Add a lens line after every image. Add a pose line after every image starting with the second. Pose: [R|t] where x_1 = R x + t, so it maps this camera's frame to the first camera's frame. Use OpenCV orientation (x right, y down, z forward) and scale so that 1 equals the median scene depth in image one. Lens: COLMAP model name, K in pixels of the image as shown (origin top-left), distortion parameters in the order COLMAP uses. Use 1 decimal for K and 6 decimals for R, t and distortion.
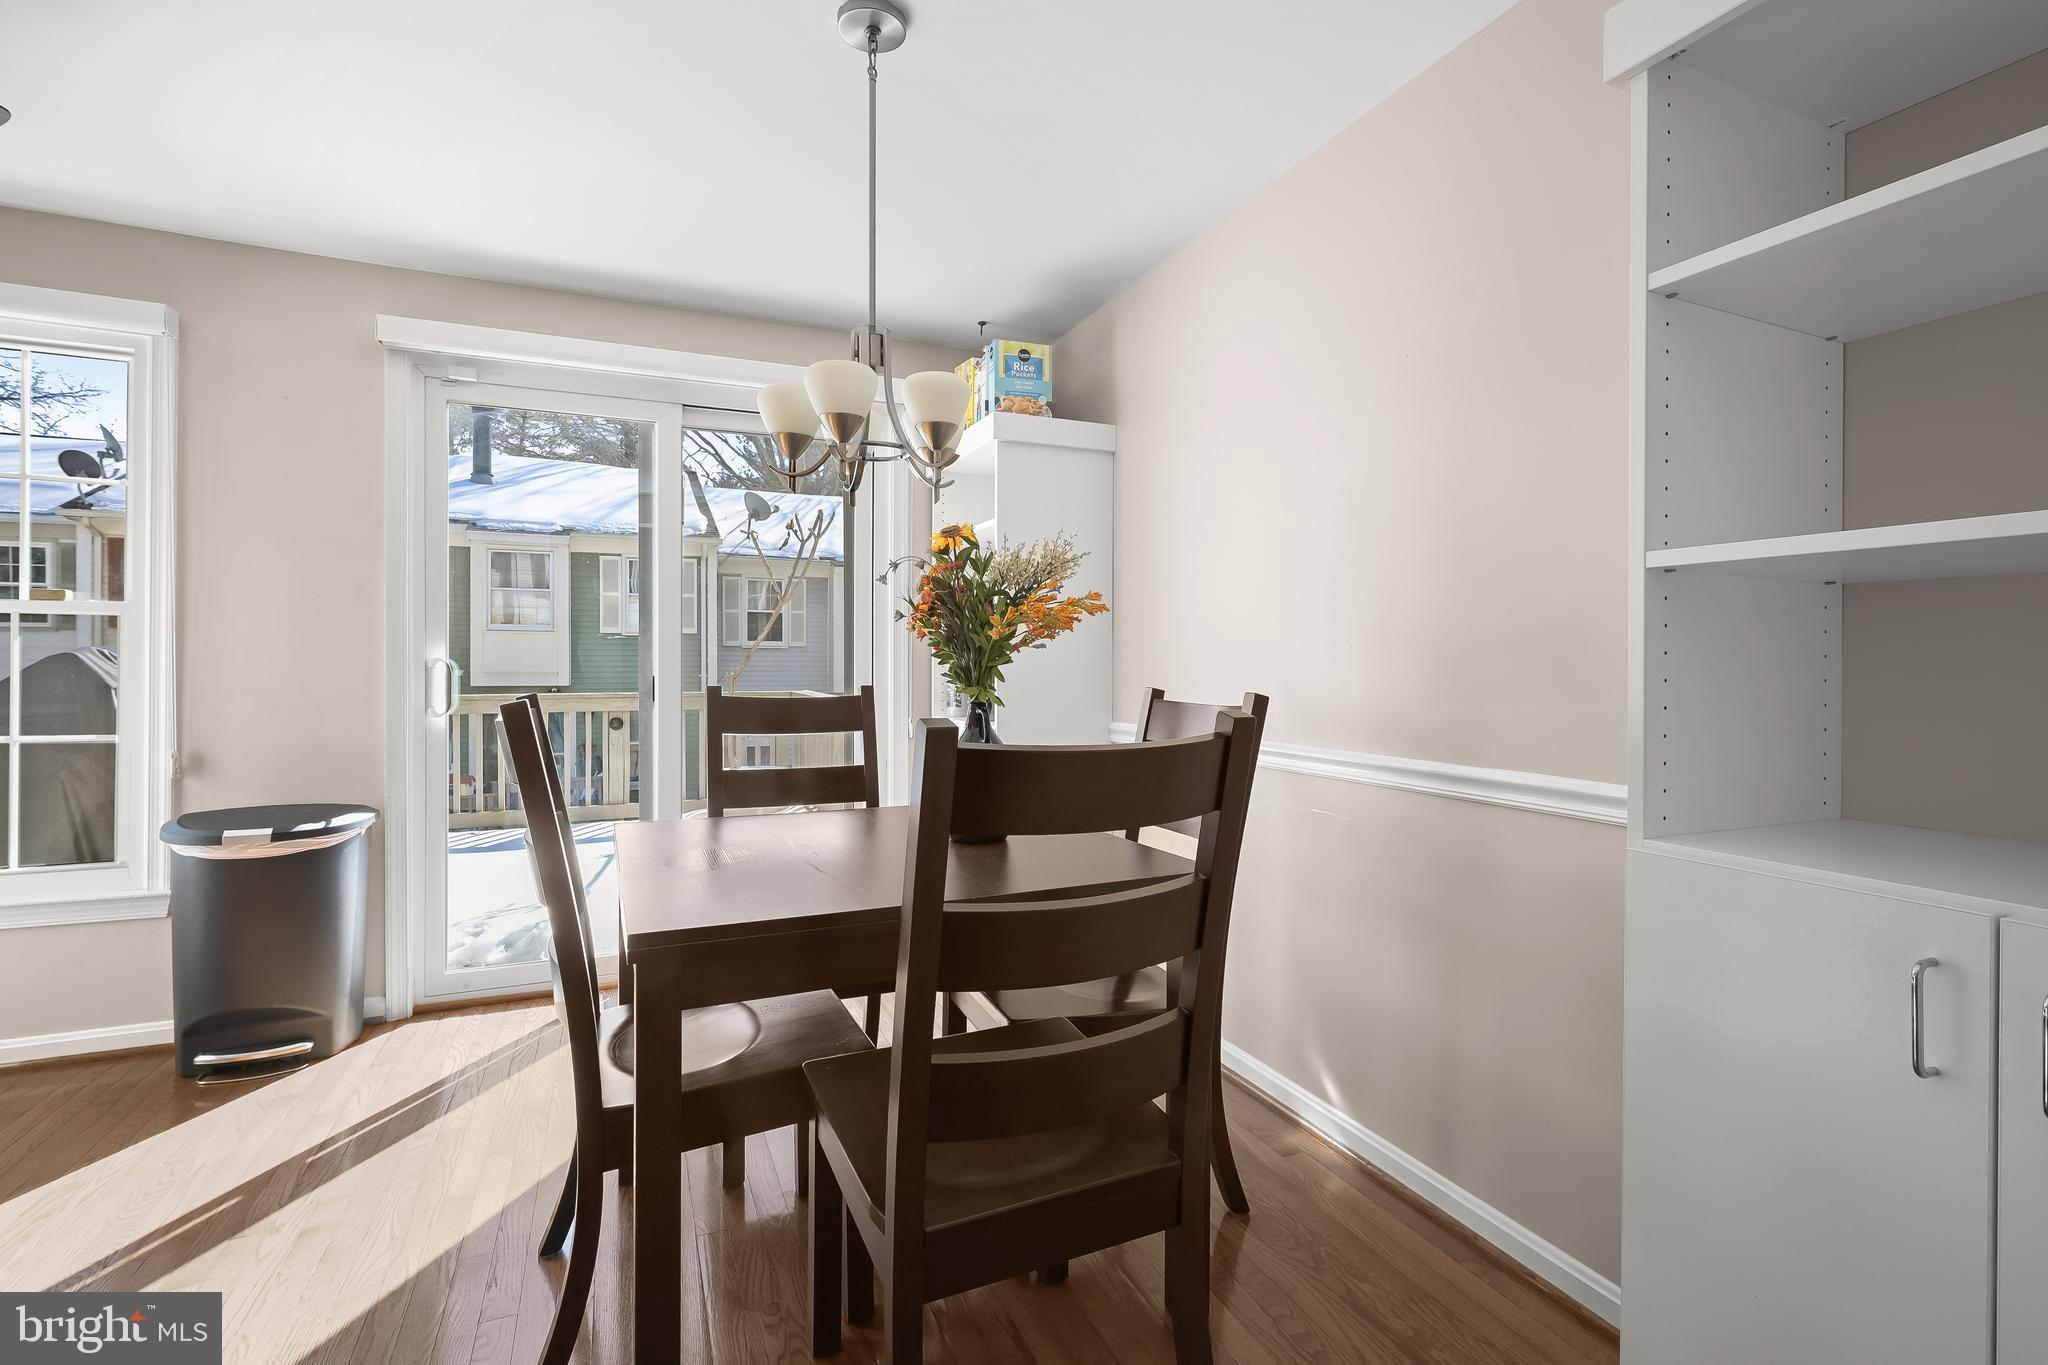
lens RADIAL K [[918.3, 0, 1032.6], [0, 918.3, 663.9], [0, 0, 1]] dist [-0.014057, -0.000254]
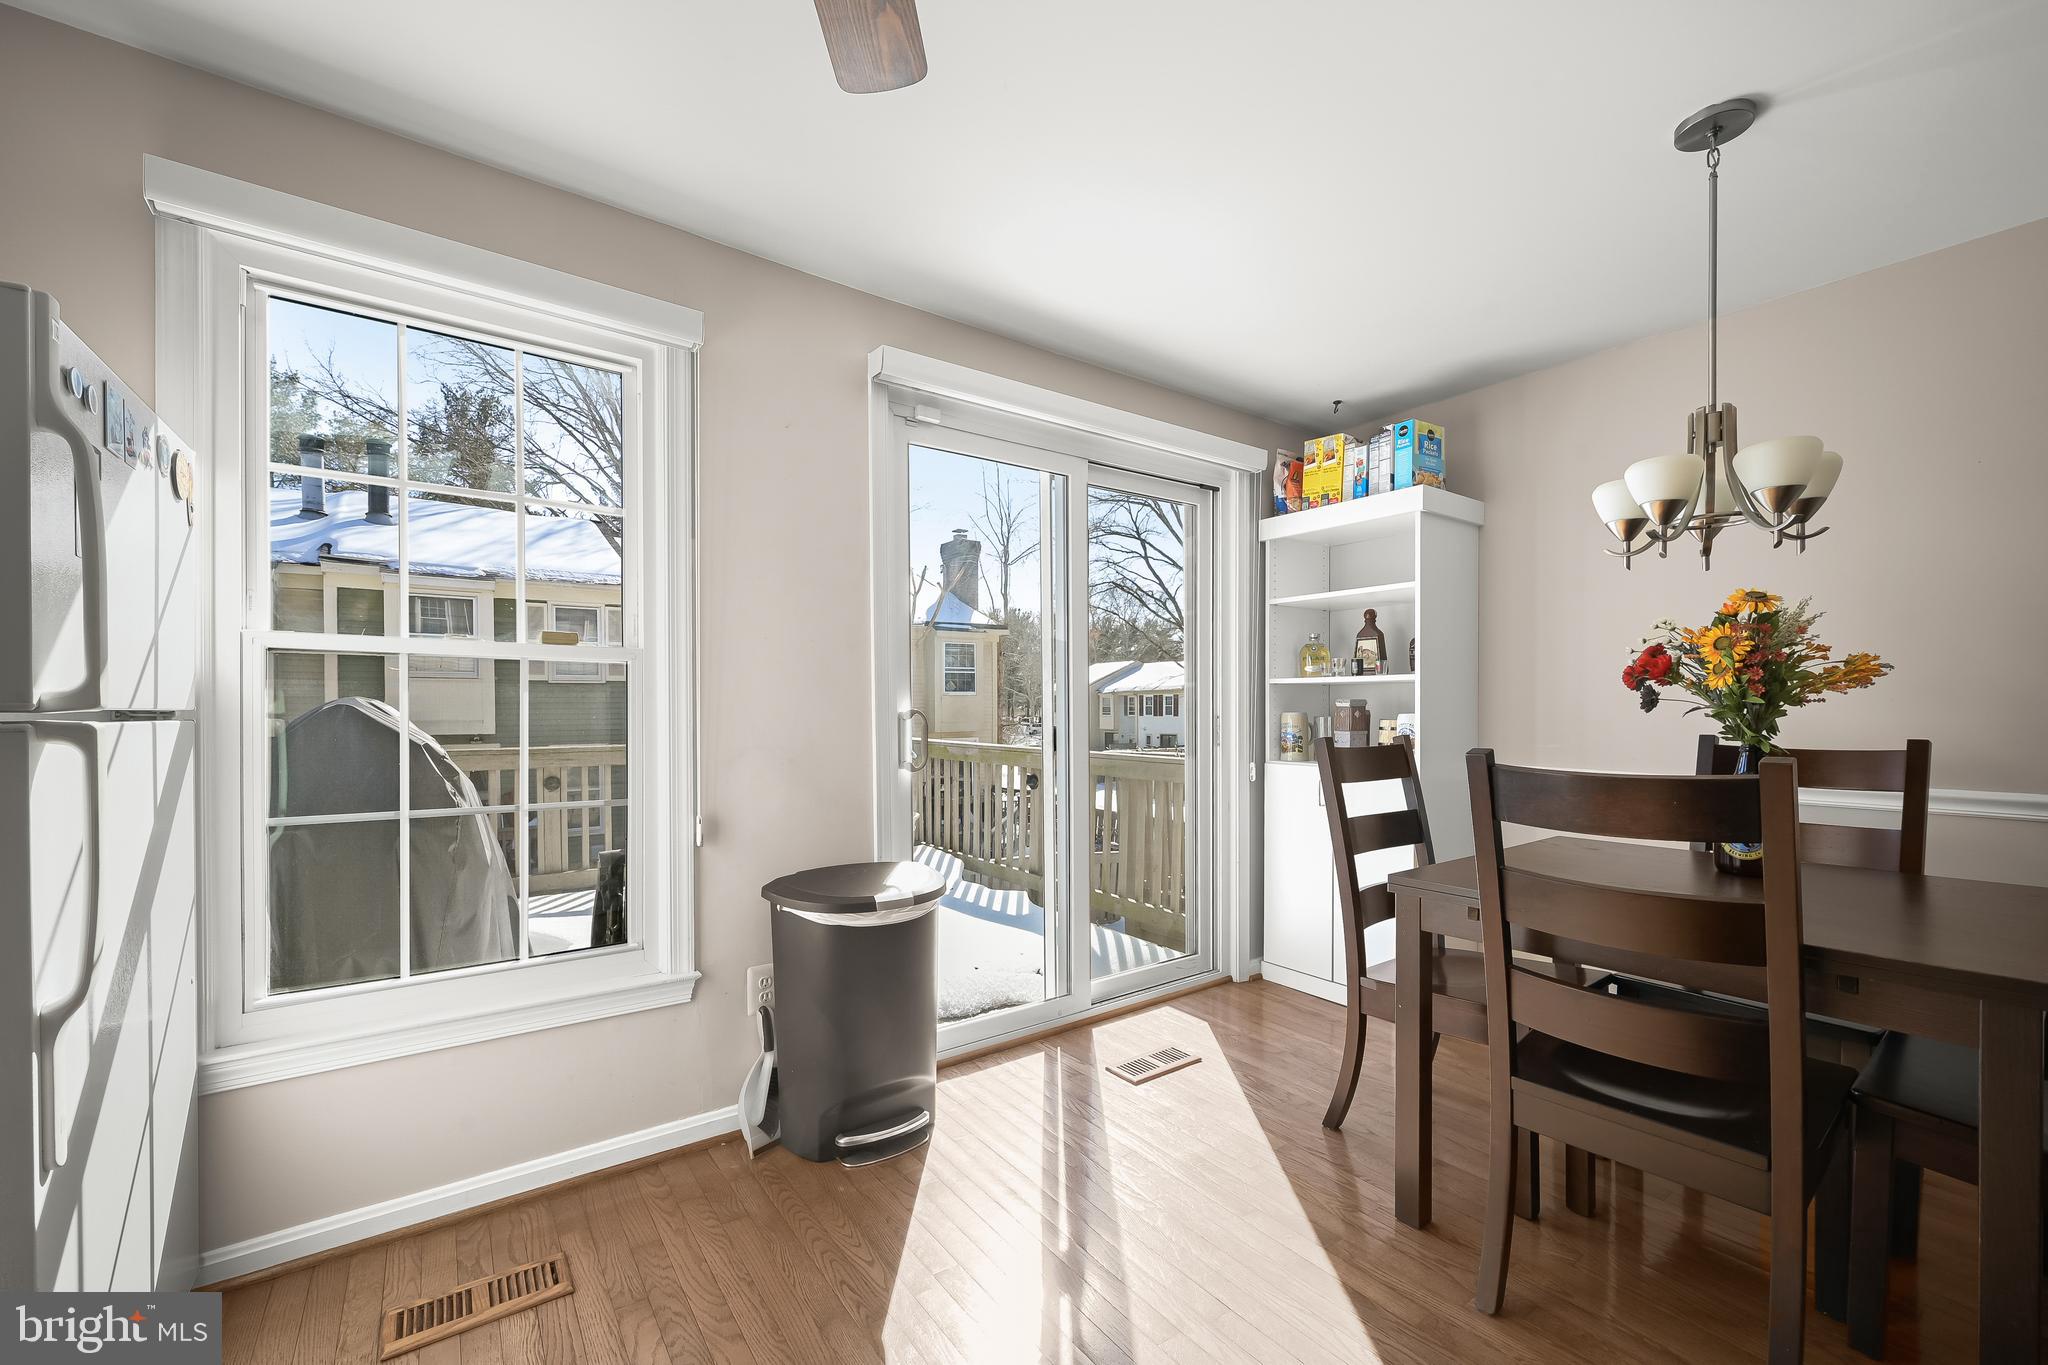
lens RADIAL K [[822.7, 0, 1022.8], [0, 822.7, 711.2], [0, 0, 1]] dist [-0.002565, 0.000298]
pose [[0.979961, -0.002997, 0.199166, -0.801847], [0.002597, 0.999994, 0.002270, -0.007589], [-0.199172, -0.001707, 0.979963, 0.144276]]
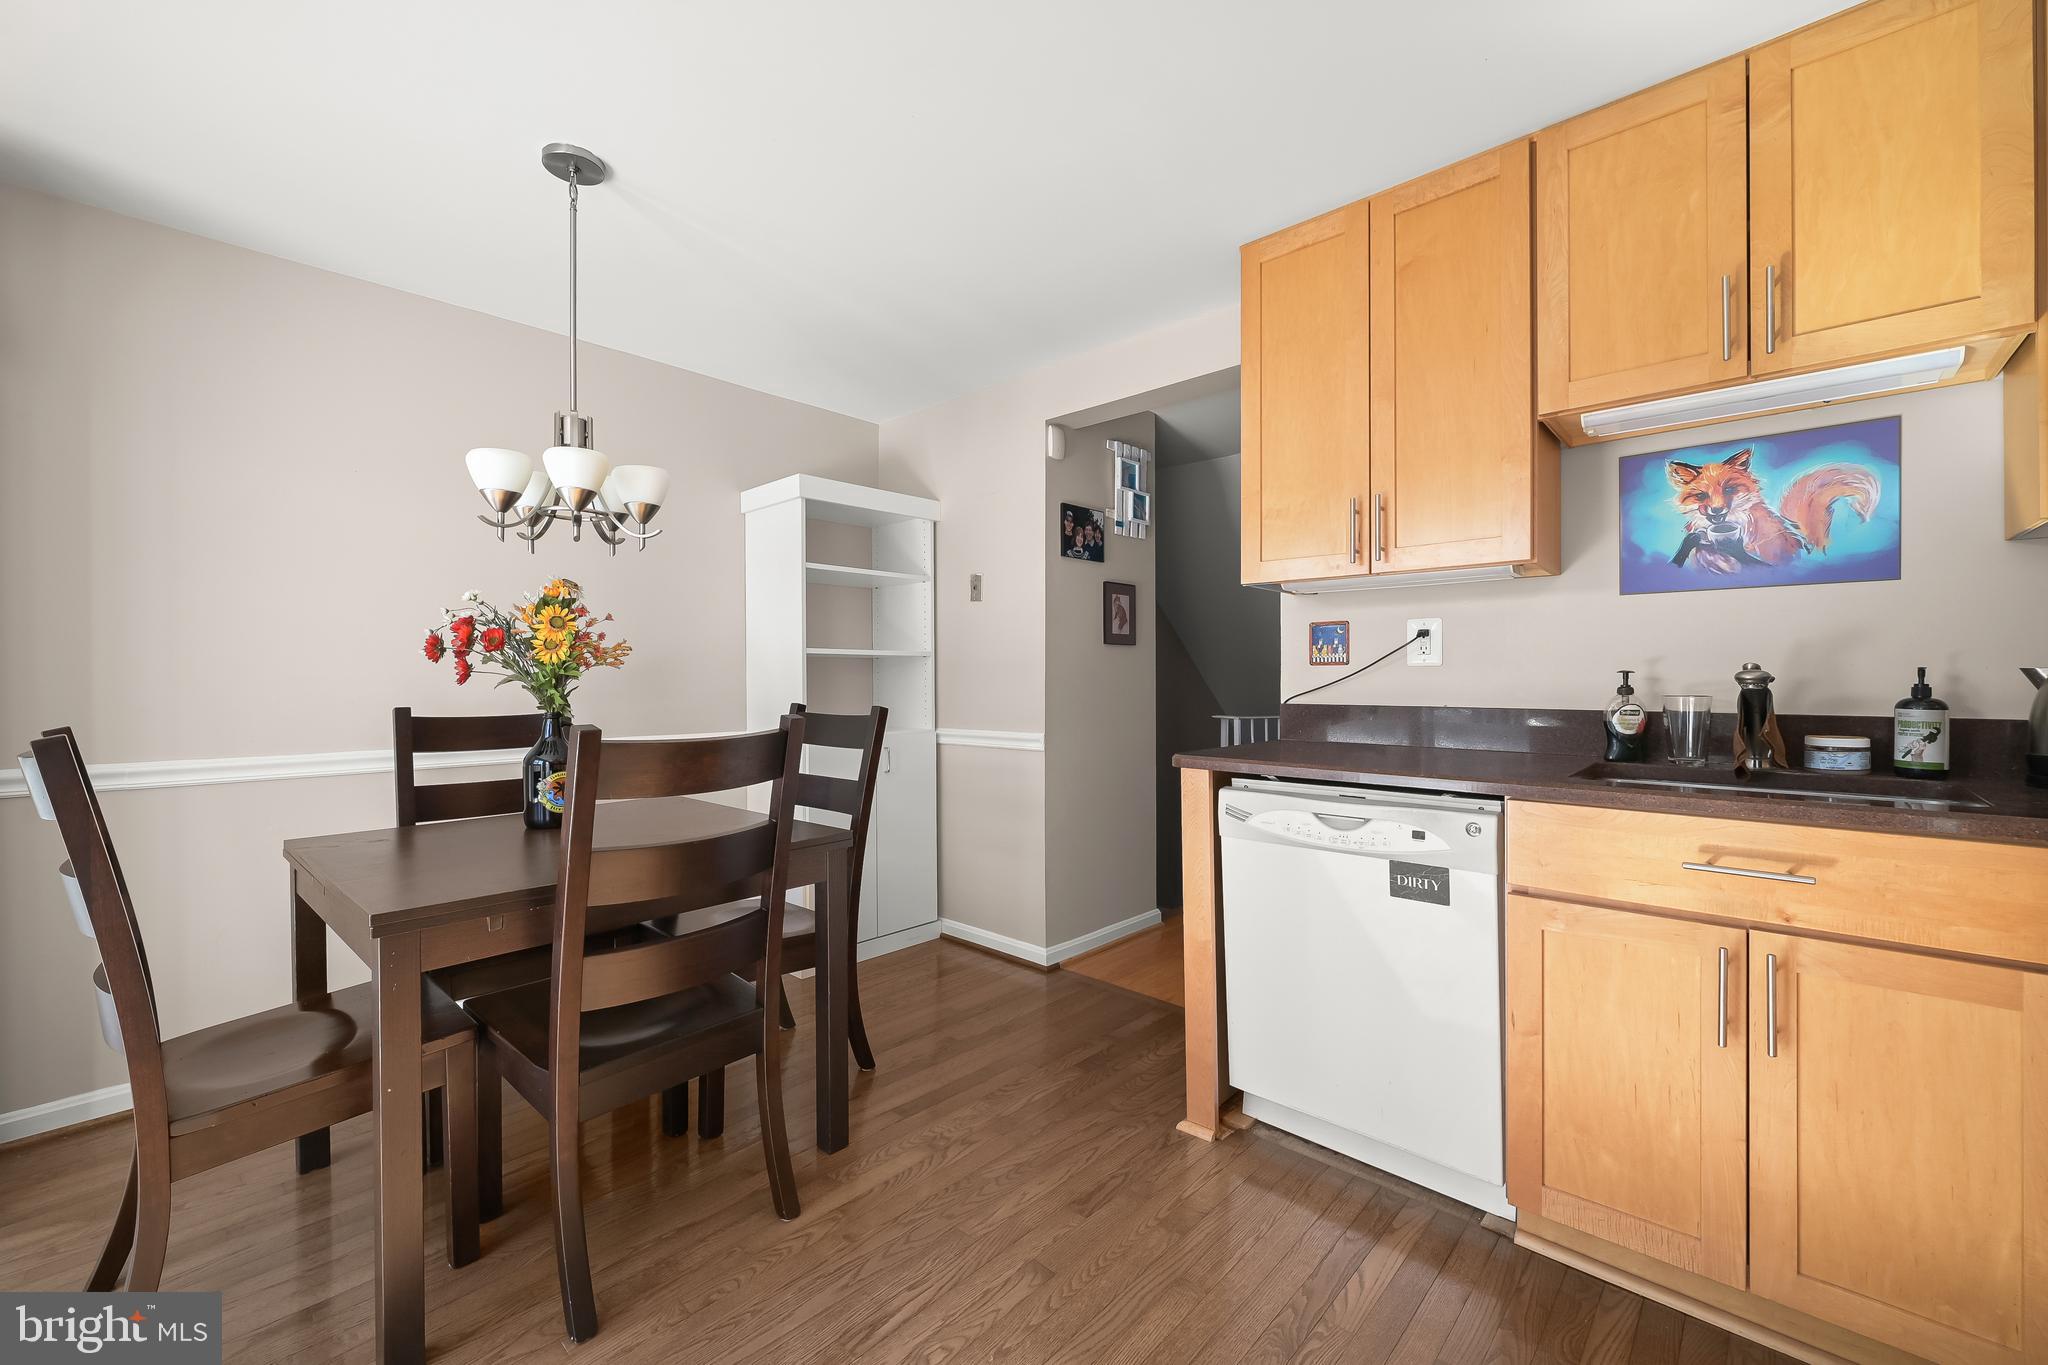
lens RADIAL K [[808.7, 0, 1035.4], [0, 808.7, 678.0], [0, 0, 1]] dist [-0.004067, 0.000241]
pose [[-0.388013, -0.002091, 0.921652, -0.964851], [0.002630, 0.999991, 0.003376, -0.010600], [-0.921650, 0.003734, -0.388004, 0.582690]]
